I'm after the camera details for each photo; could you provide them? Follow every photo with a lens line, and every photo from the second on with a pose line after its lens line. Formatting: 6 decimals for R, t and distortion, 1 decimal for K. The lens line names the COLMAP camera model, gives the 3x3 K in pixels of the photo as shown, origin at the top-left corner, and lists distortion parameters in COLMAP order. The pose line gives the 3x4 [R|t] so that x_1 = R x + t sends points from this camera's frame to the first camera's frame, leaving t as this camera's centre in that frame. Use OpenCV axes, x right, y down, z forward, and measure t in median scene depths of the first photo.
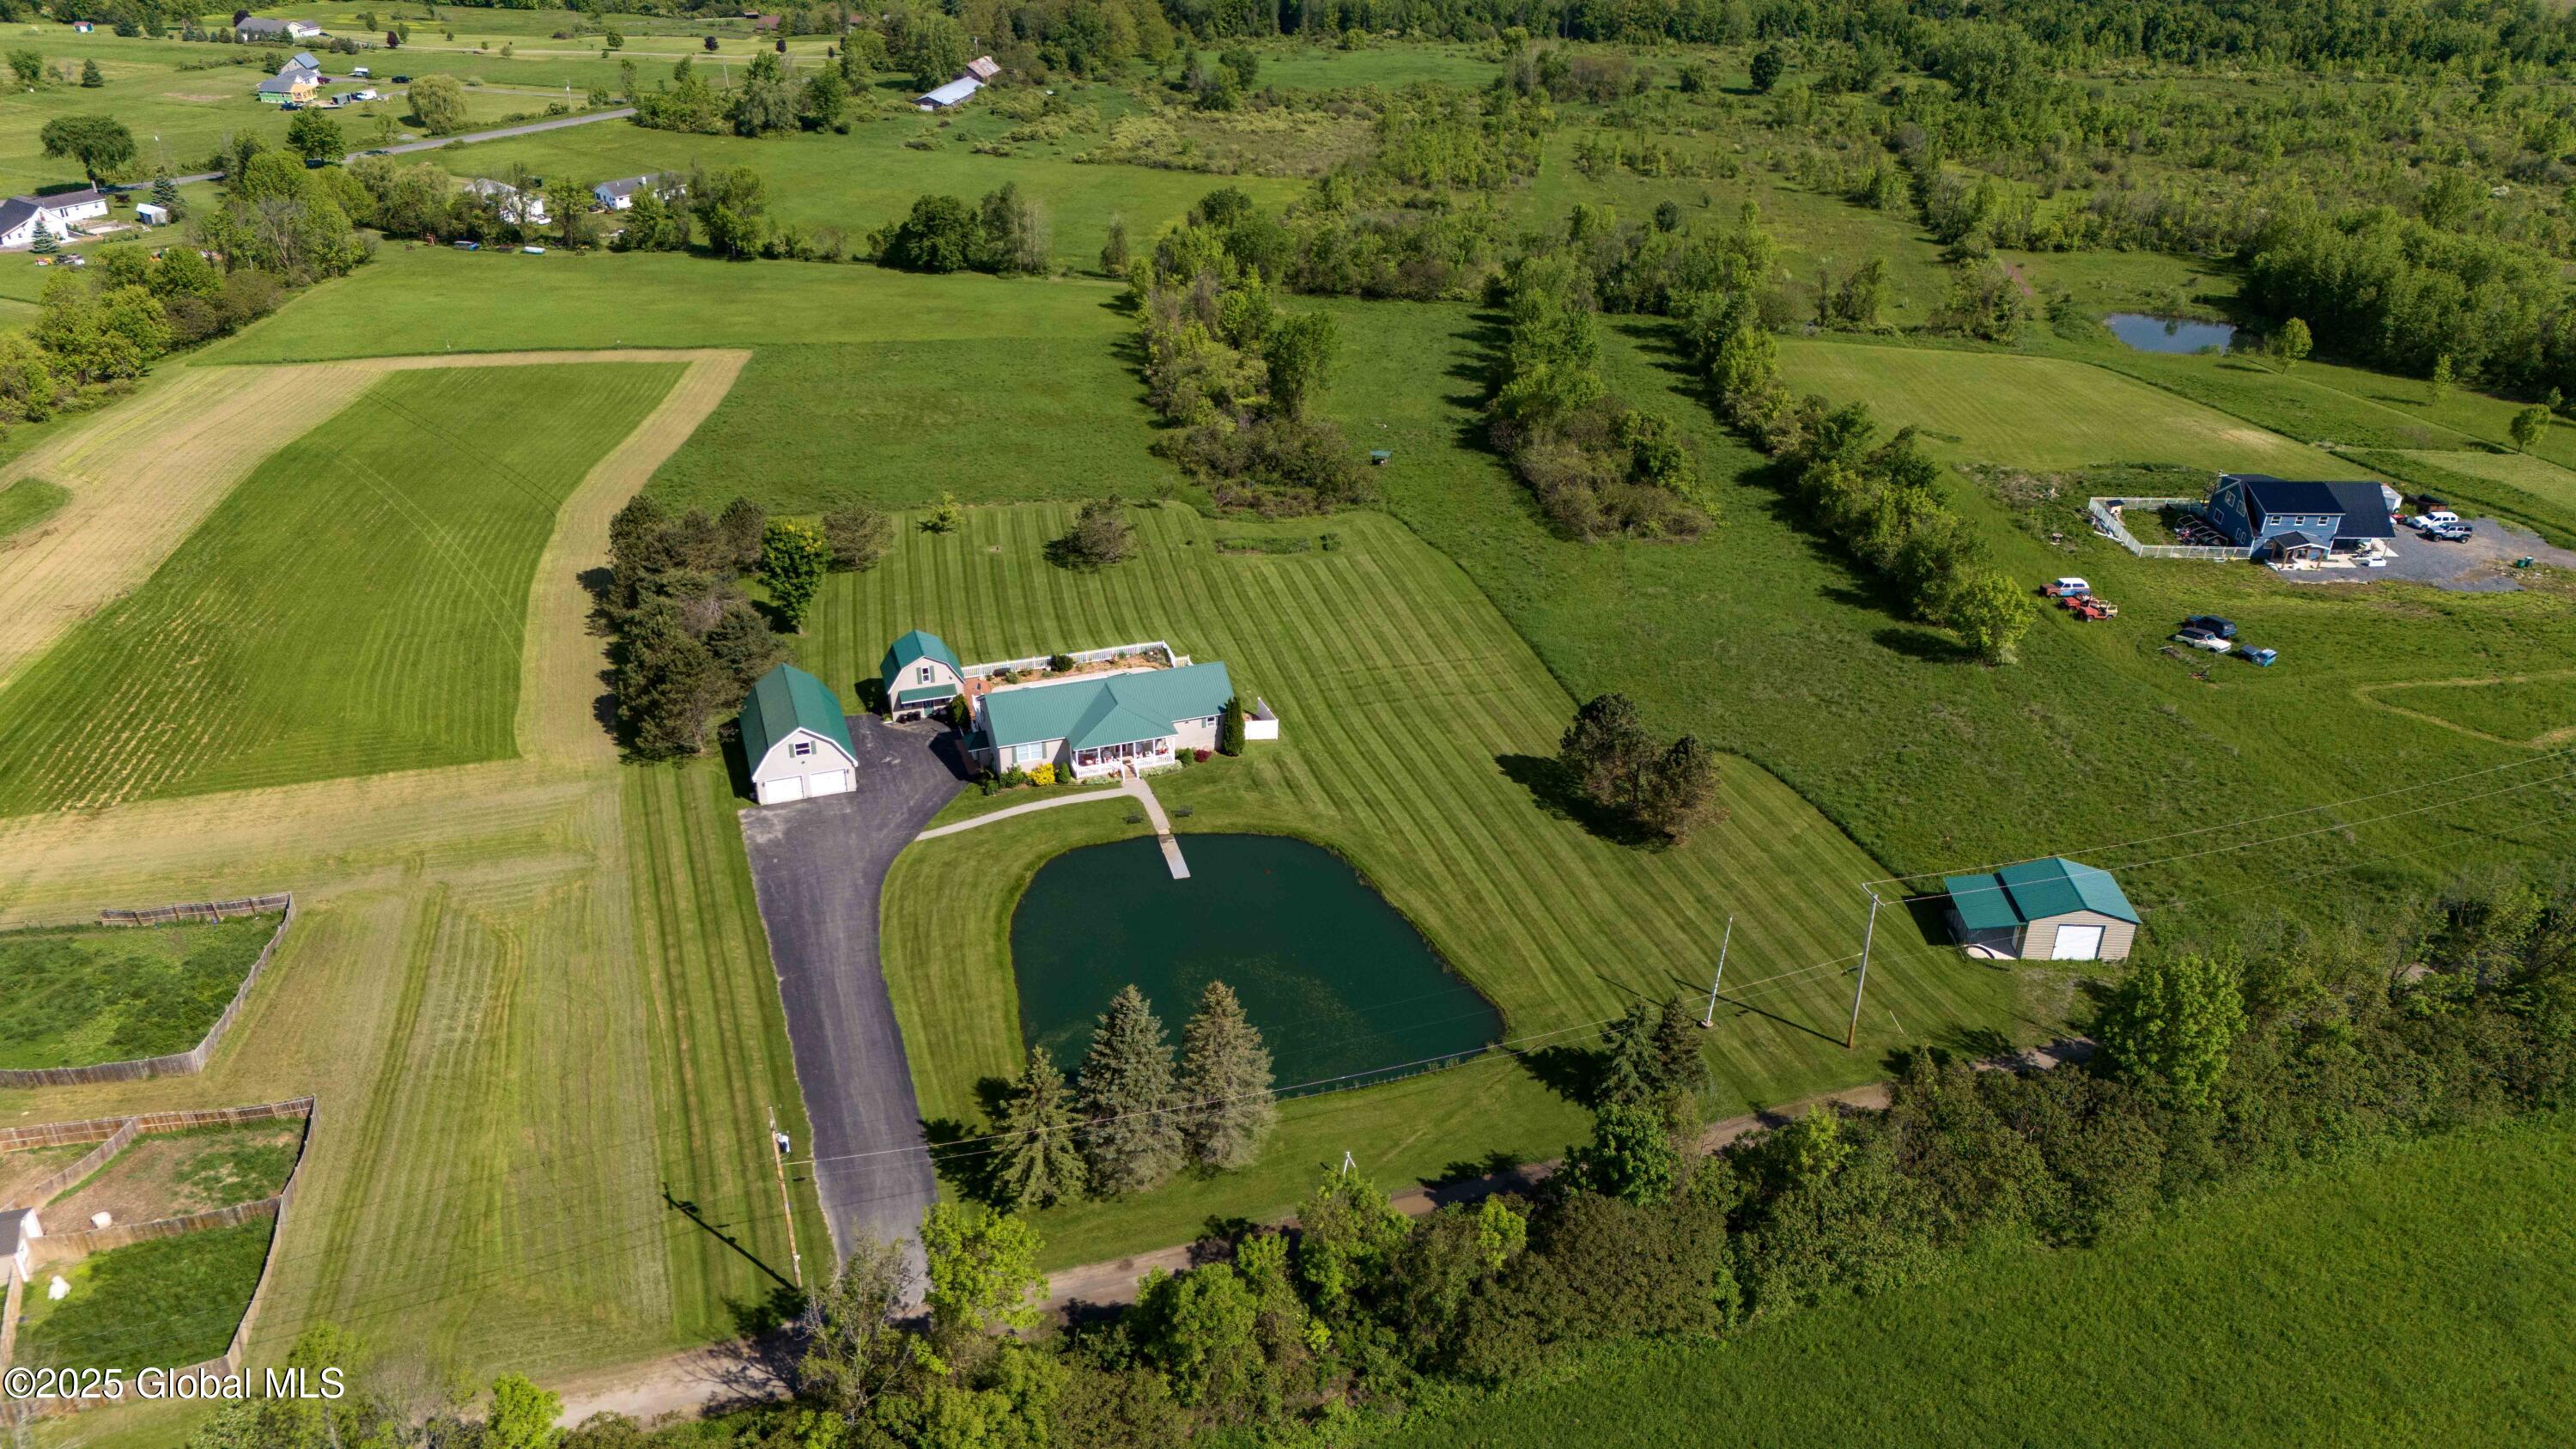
lens RADIAL K [[1882.7, 0, 1309.7], [0, 1882.7, 724.2], [0, 0, 1]] dist [0.066608, -0.060070]
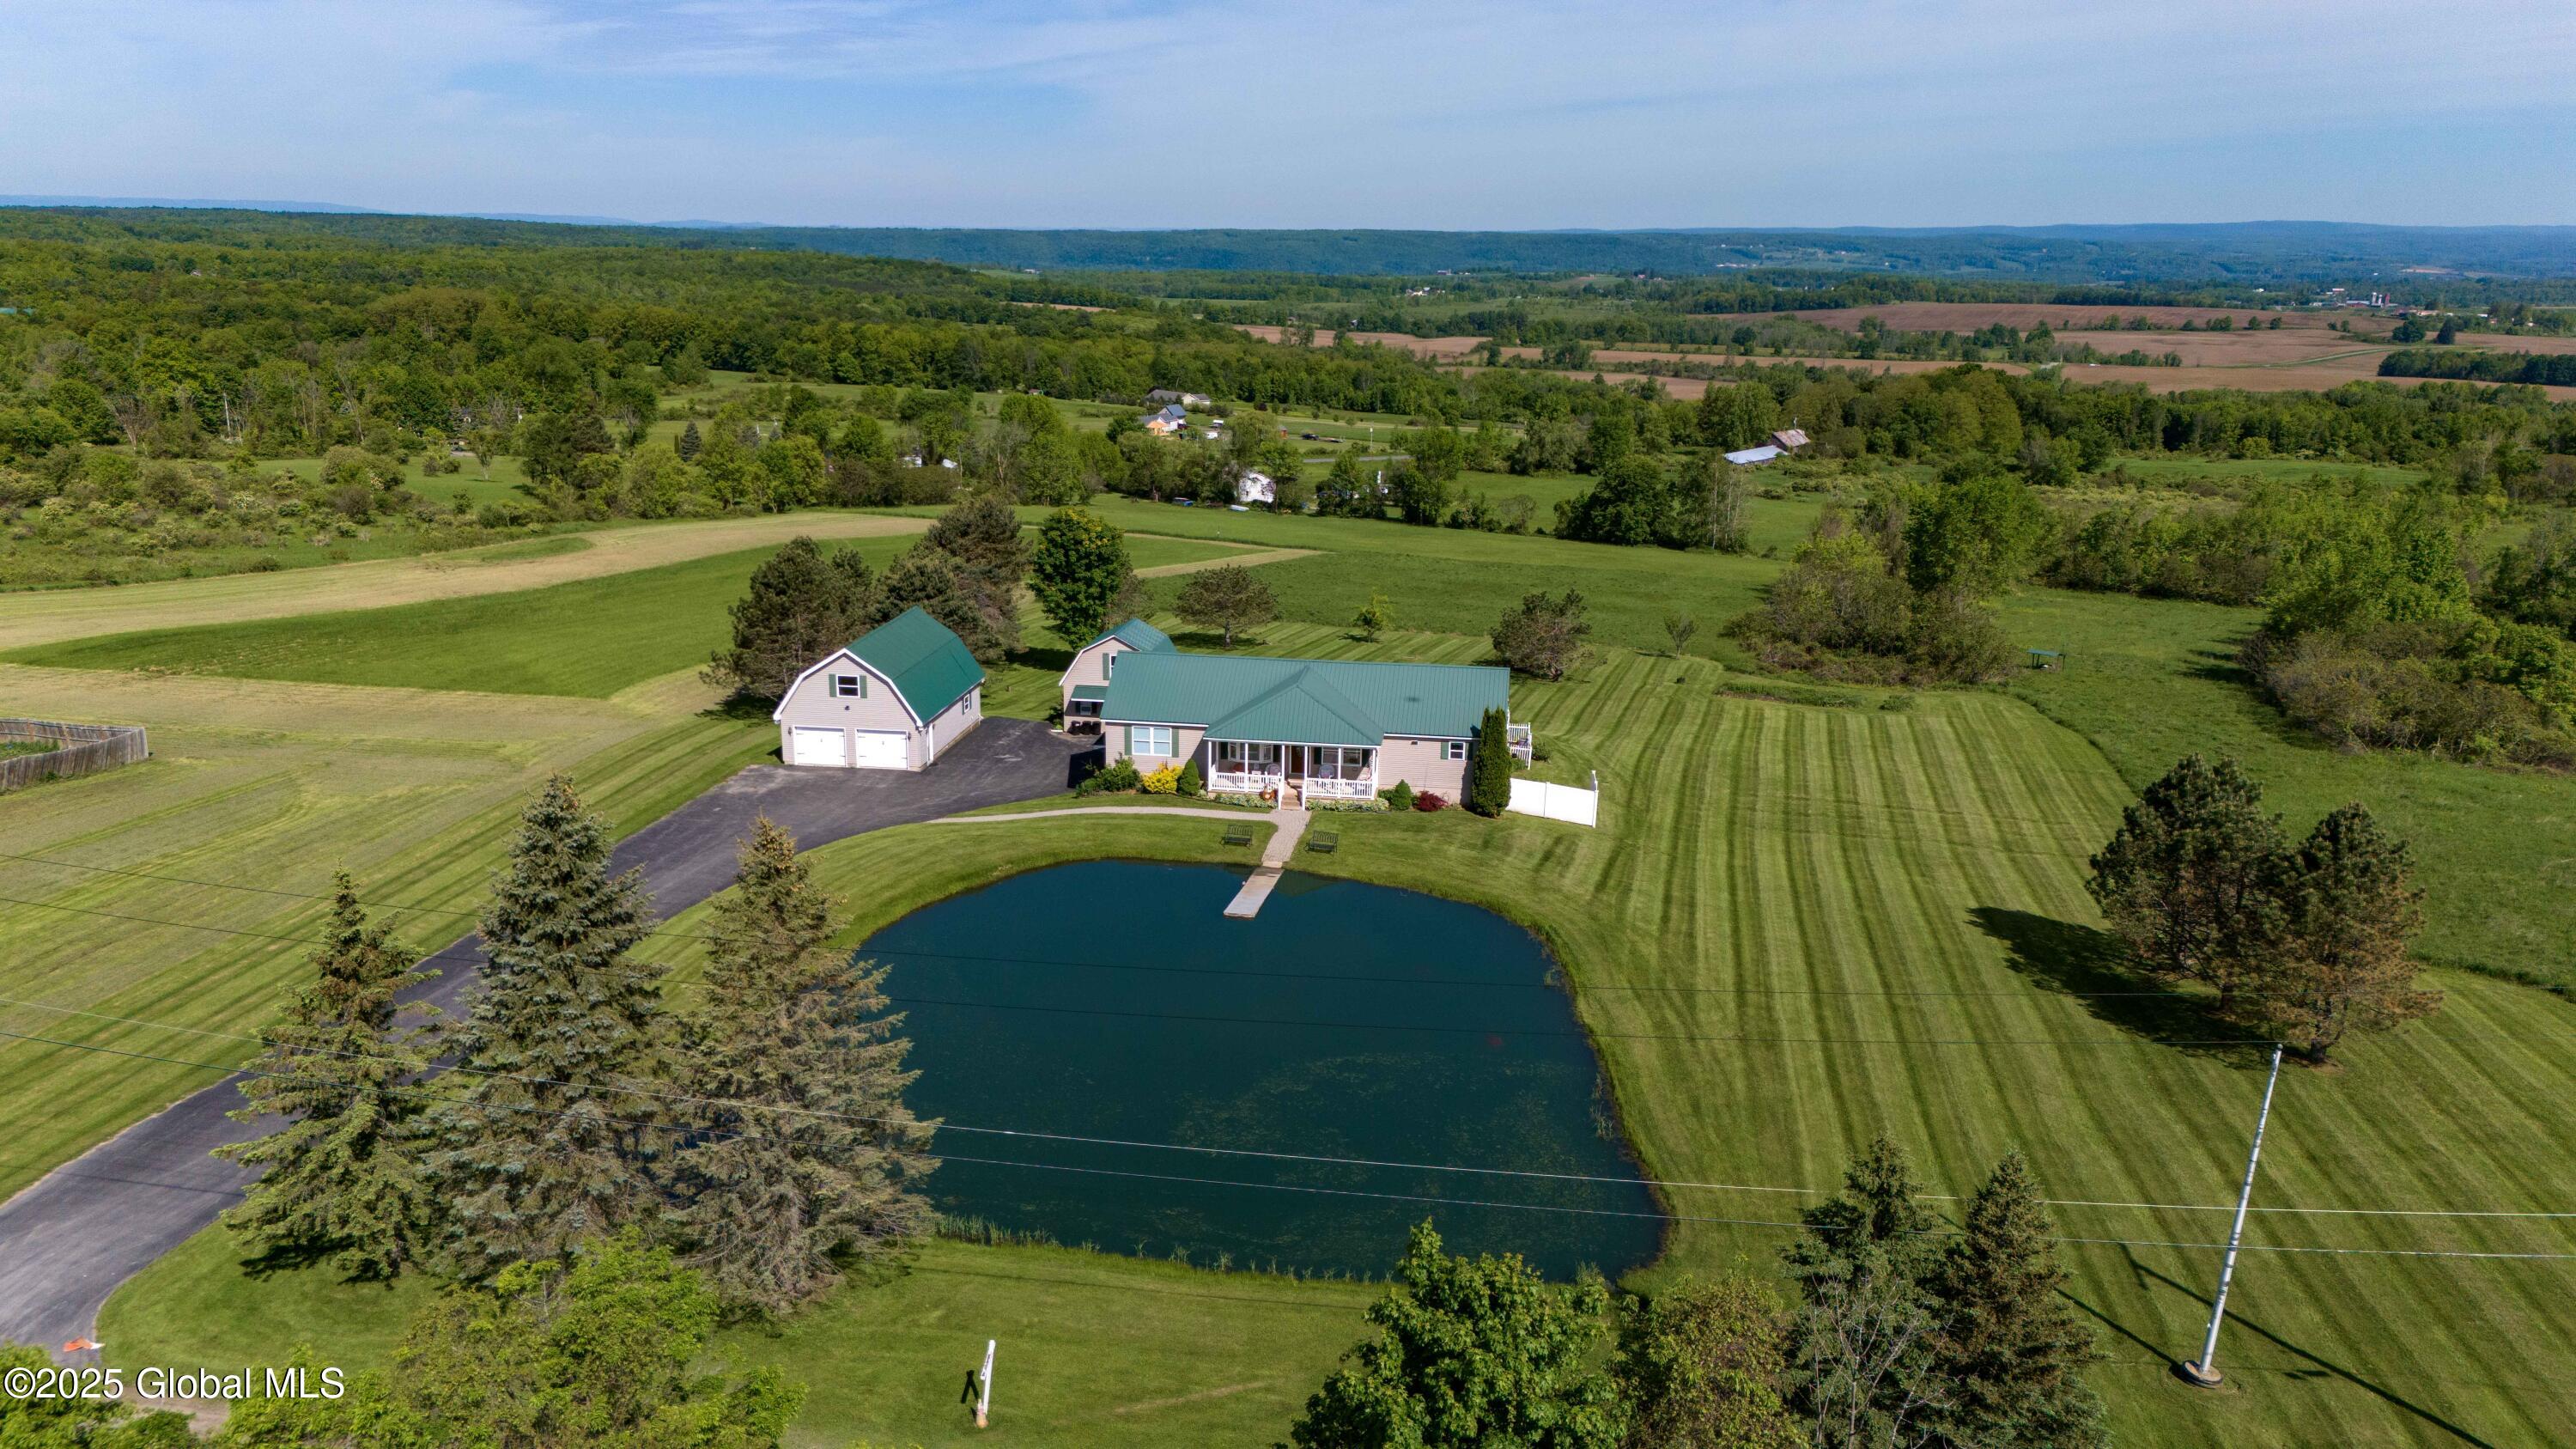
lens RADIAL K [[1882.7, 0, 1300.3], [0, 1882.7, 728.9], [0, 0, 1]] dist [0.066608, -0.060070]
pose [[0.889052, 0.107384, -0.445034, 0.156777], [-0.216192, 0.955359, -0.201368, 0.115286], [0.403544, 0.275240, 0.872580, 0.438136]]
